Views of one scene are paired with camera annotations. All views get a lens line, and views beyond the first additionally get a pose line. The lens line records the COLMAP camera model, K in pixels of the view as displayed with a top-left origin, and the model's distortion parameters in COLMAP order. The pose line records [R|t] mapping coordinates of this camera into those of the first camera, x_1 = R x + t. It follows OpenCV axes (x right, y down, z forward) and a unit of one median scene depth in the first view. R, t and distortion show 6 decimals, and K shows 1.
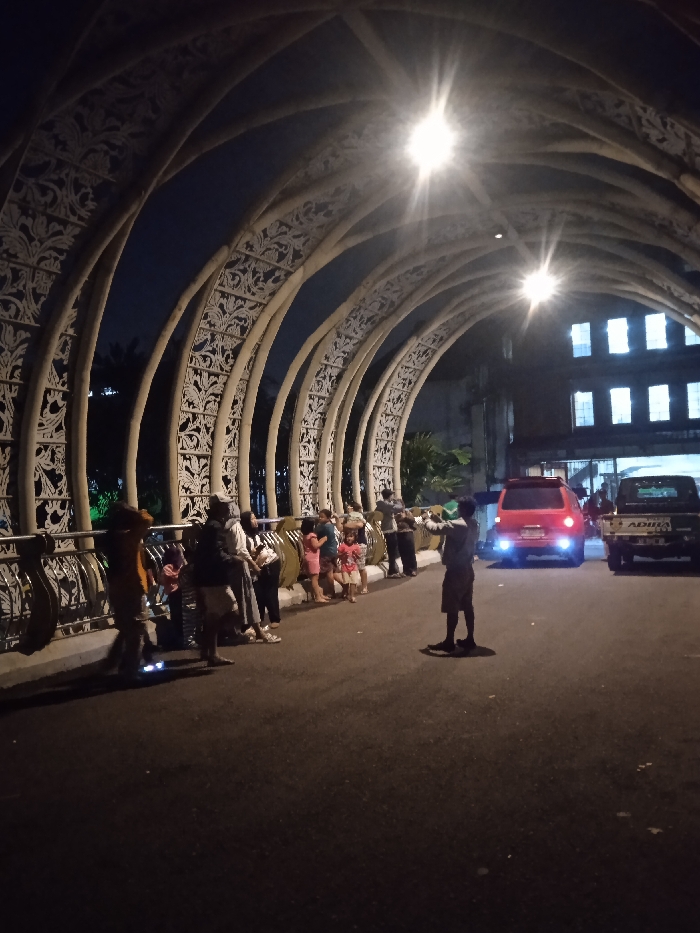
lens RADIAL K [[764.3, 0, 344.2], [0, 764.3, 463.6], [0, 0, 1]] dist [0.053238, -0.088990]
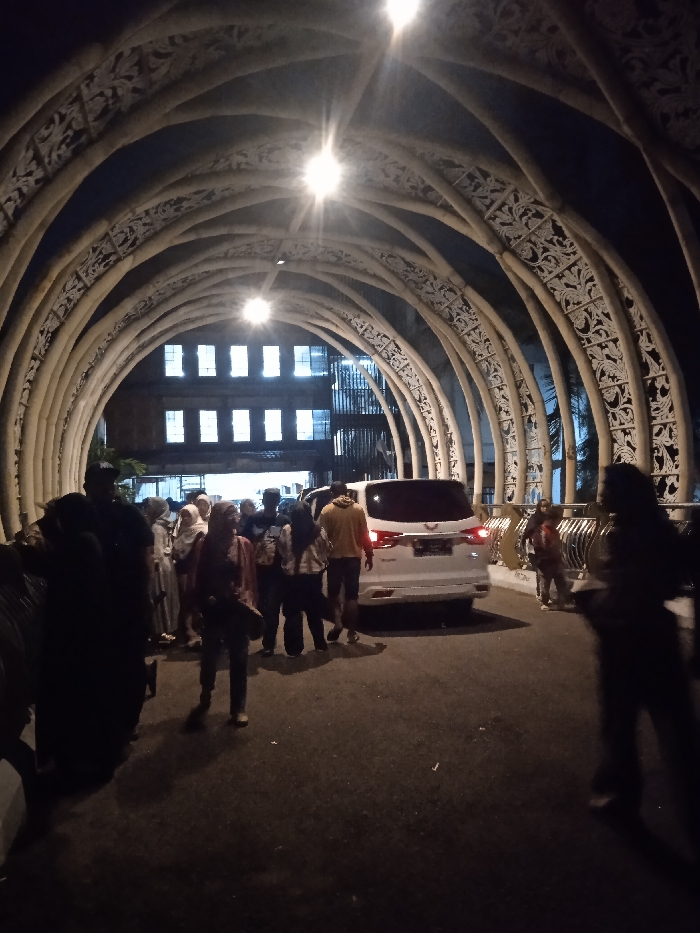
lens RADIAL K [[764.3, 0, 344.2], [0, 764.3, 463.6], [0, 0, 1]] dist [0.053238, -0.088990]
pose [[-0.718652, 0.024304, -0.694945, 0.741607], [0.120806, 0.988555, -0.090355, 0.077325], [0.684795, -0.148888, -0.713364, 1.475313]]
